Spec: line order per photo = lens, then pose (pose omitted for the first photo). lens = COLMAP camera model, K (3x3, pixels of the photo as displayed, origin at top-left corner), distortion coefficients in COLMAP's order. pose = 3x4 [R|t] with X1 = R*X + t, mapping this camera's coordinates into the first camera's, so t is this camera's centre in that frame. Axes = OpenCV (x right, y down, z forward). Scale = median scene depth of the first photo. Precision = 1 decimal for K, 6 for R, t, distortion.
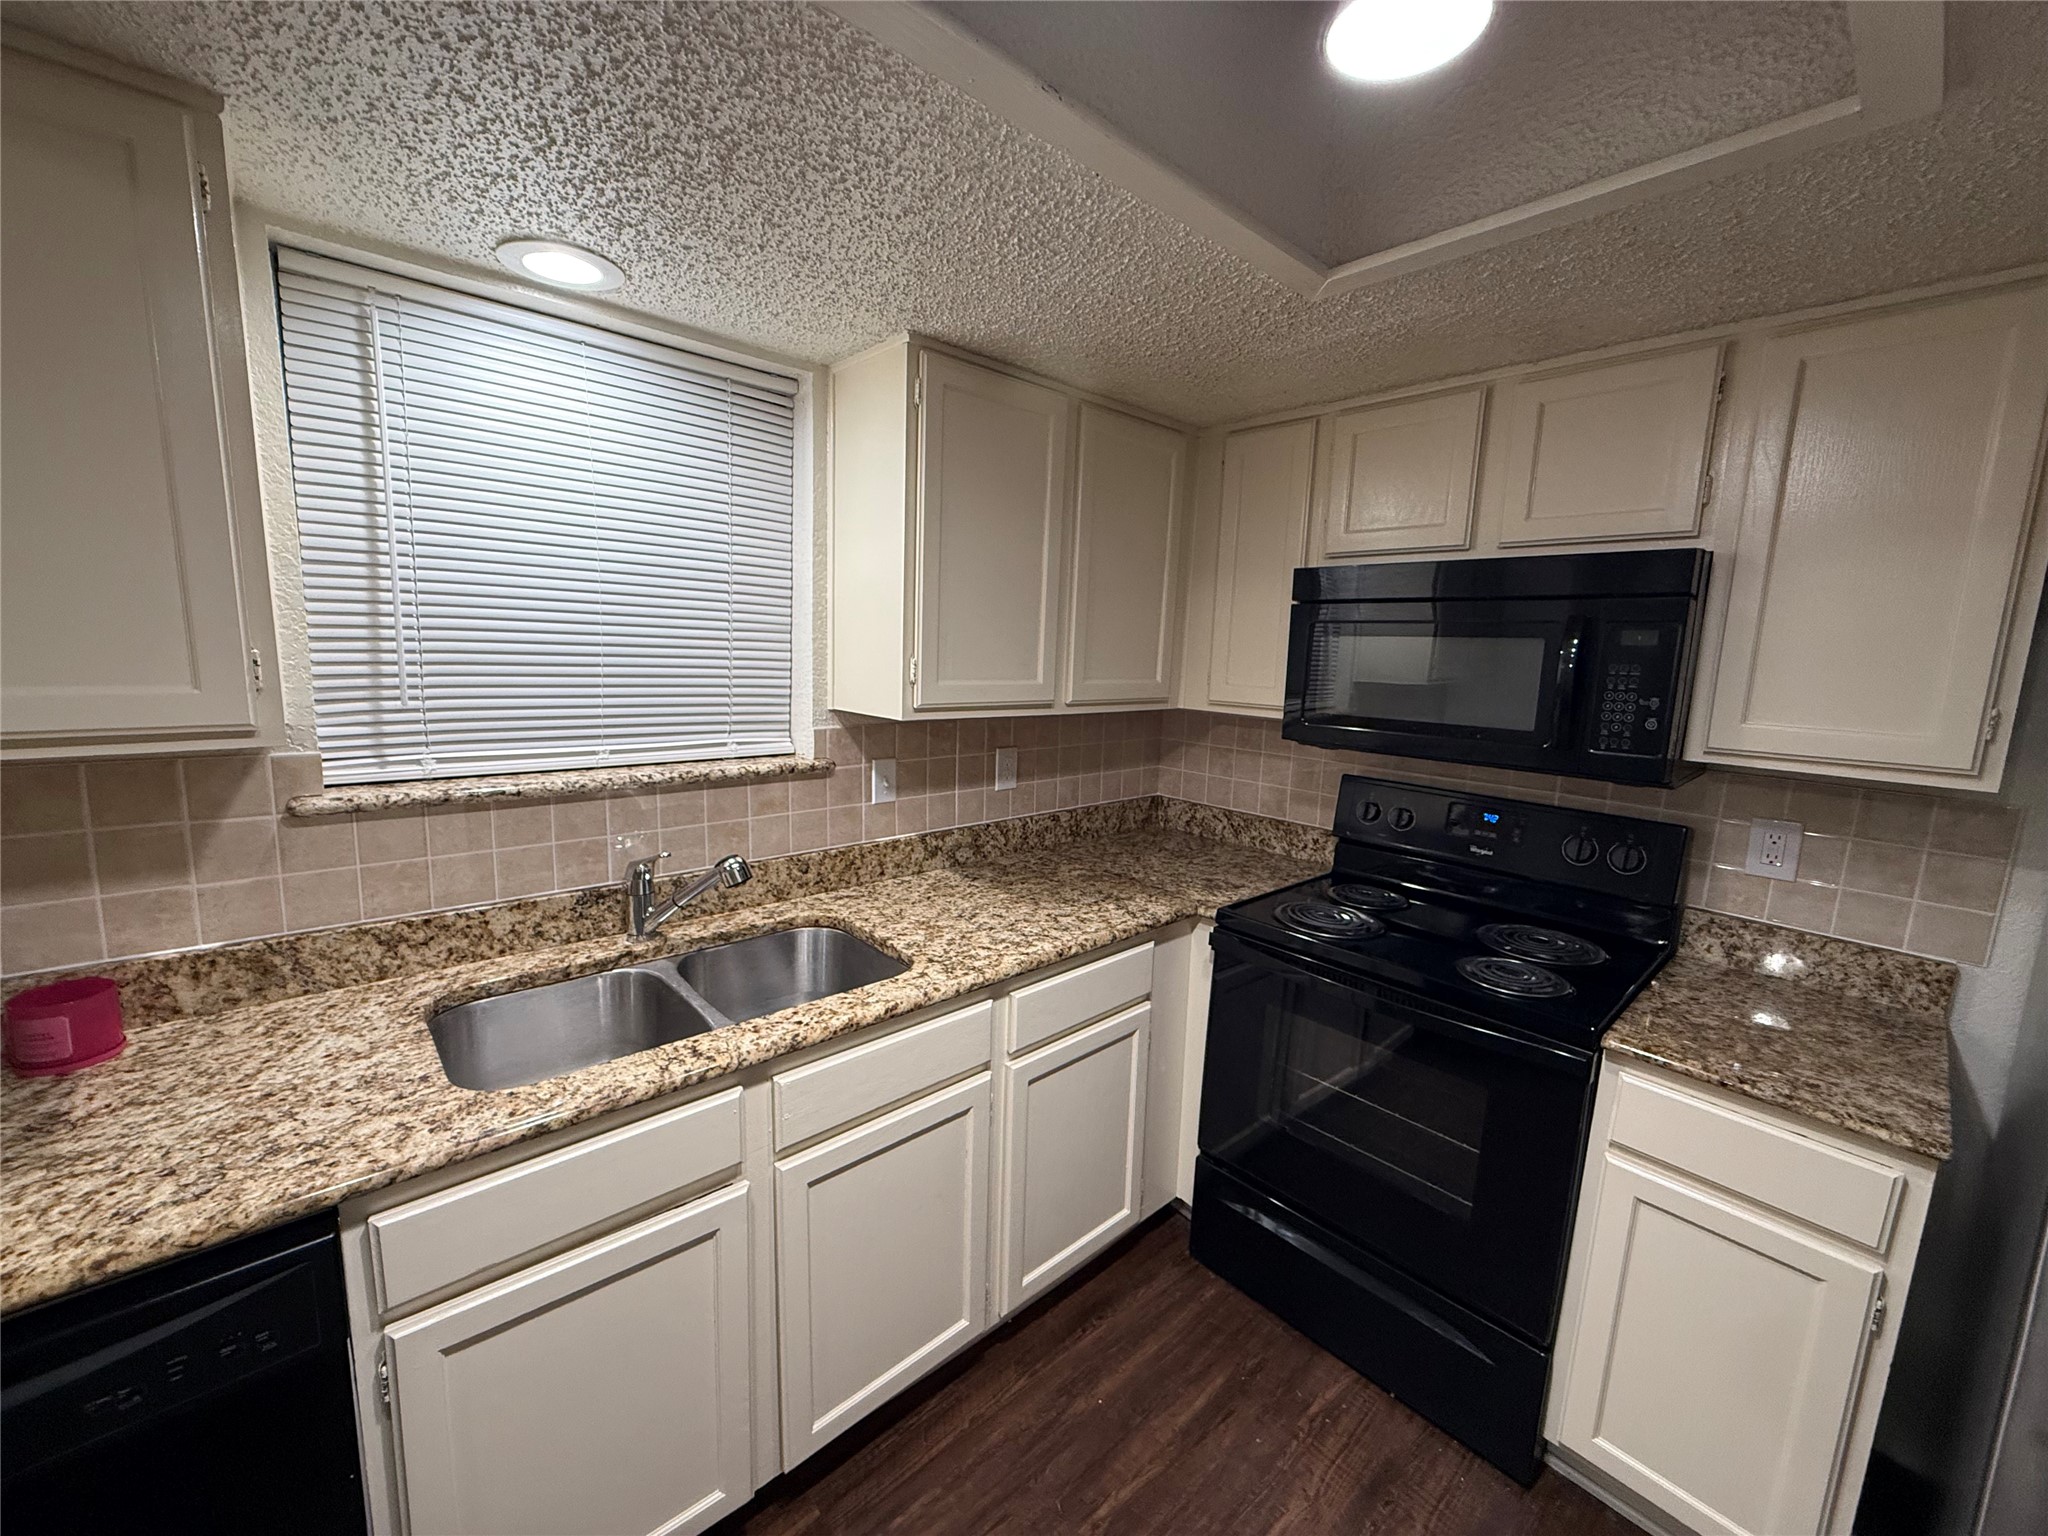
lens RADIAL K [[814.2, 0, 1024.2], [0, 814.2, 762.7], [0, 0, 1]] dist [0.001486, -0.000025]
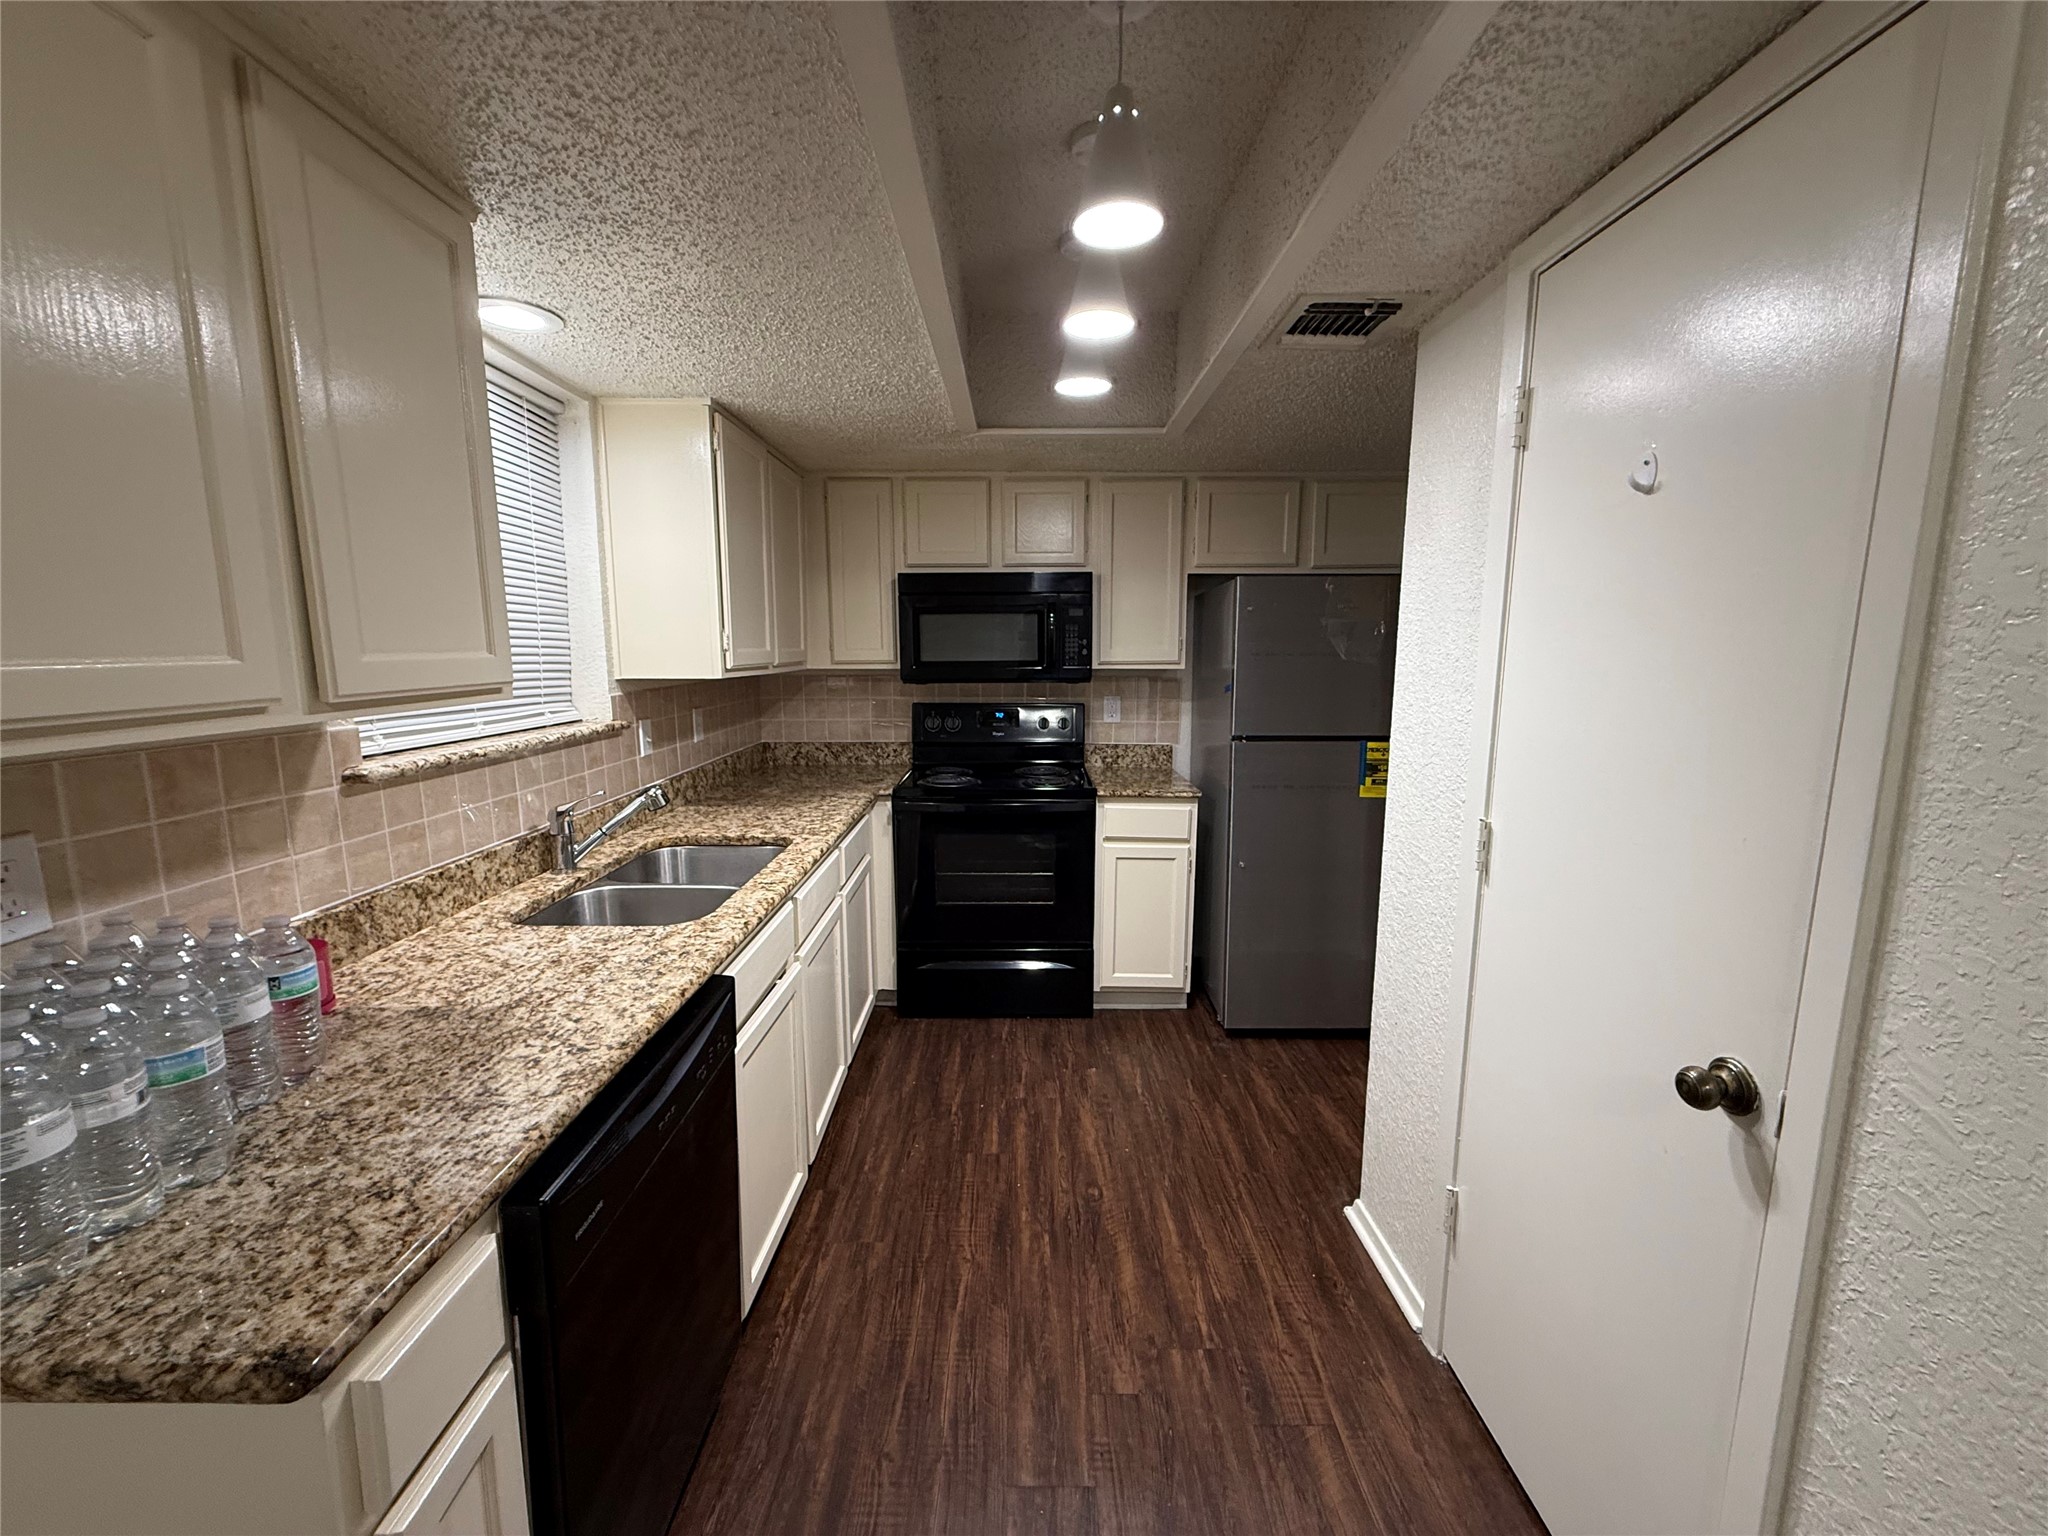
lens RADIAL K [[814.2, 0, 1024.2], [0, 814.2, 762.7], [0, 0, 1]] dist [0.001486, -0.000025]
pose [[0.667288, -0.142390, 0.731063, -0.951132], [0.134158, 0.988479, 0.070073, 0.069793], [-0.732618, 0.051319, 0.678703, -0.335853]]
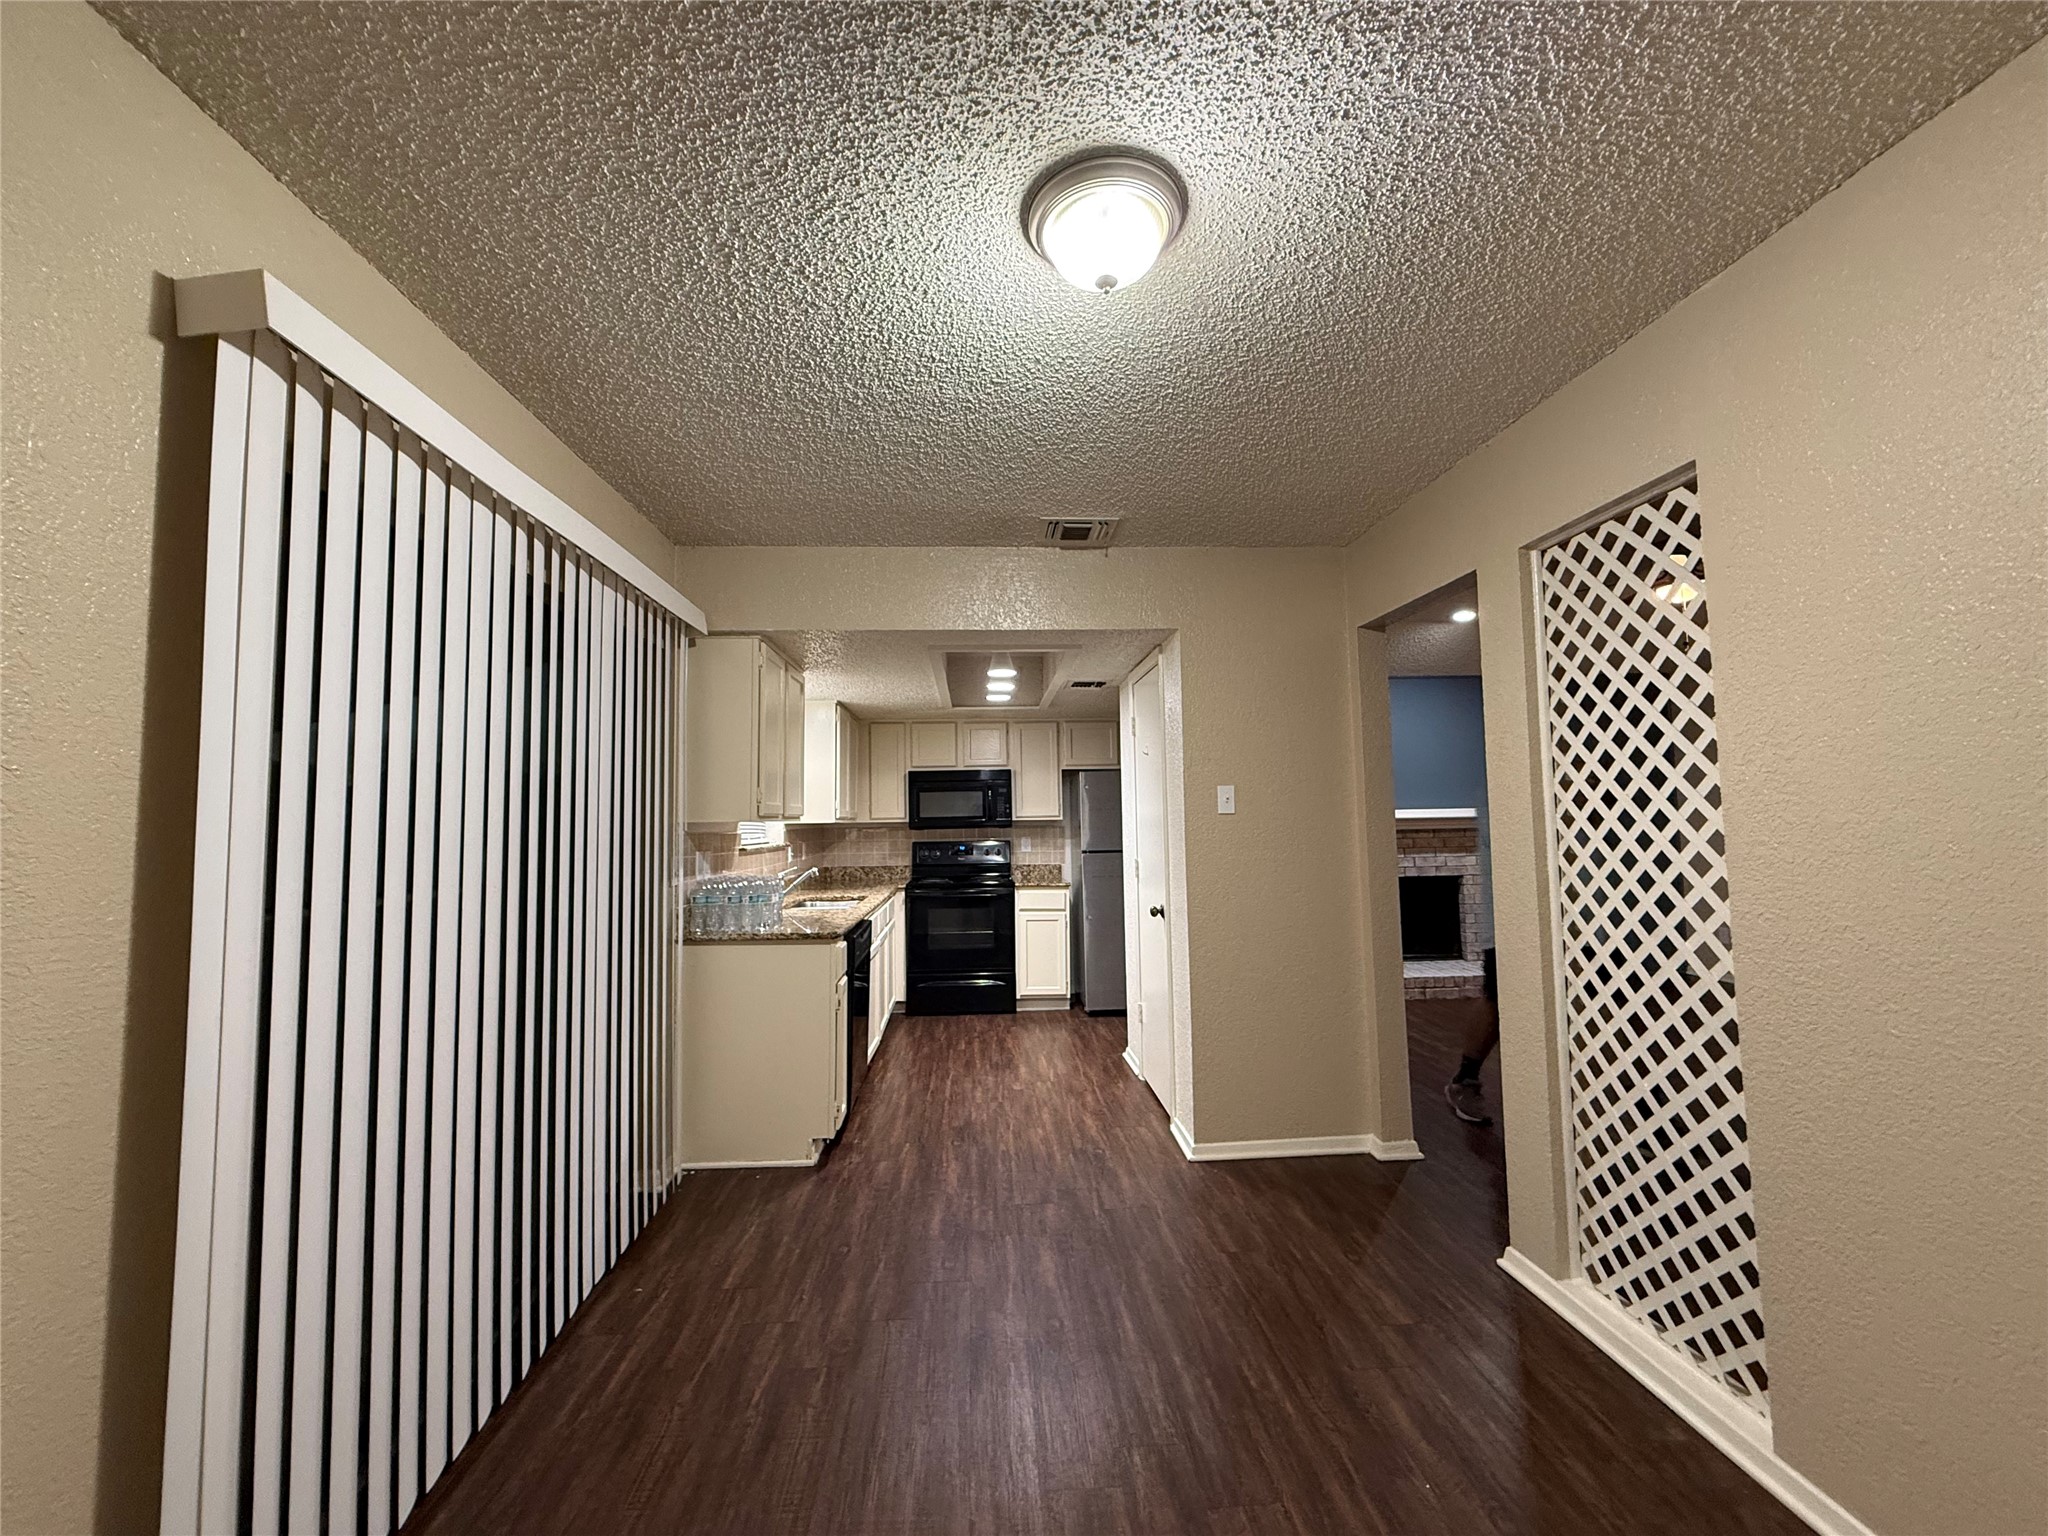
lens RADIAL K [[814.2, 0, 1024.2], [0, 814.2, 762.7], [0, 0, 1]] dist [0.001486, -0.000025]
pose [[0.622626, 0.012269, 0.782424, -2.323172], [0.153903, 0.978428, -0.137813, 0.284612], [-0.767236, 0.206223, 0.607306, -1.555773]]
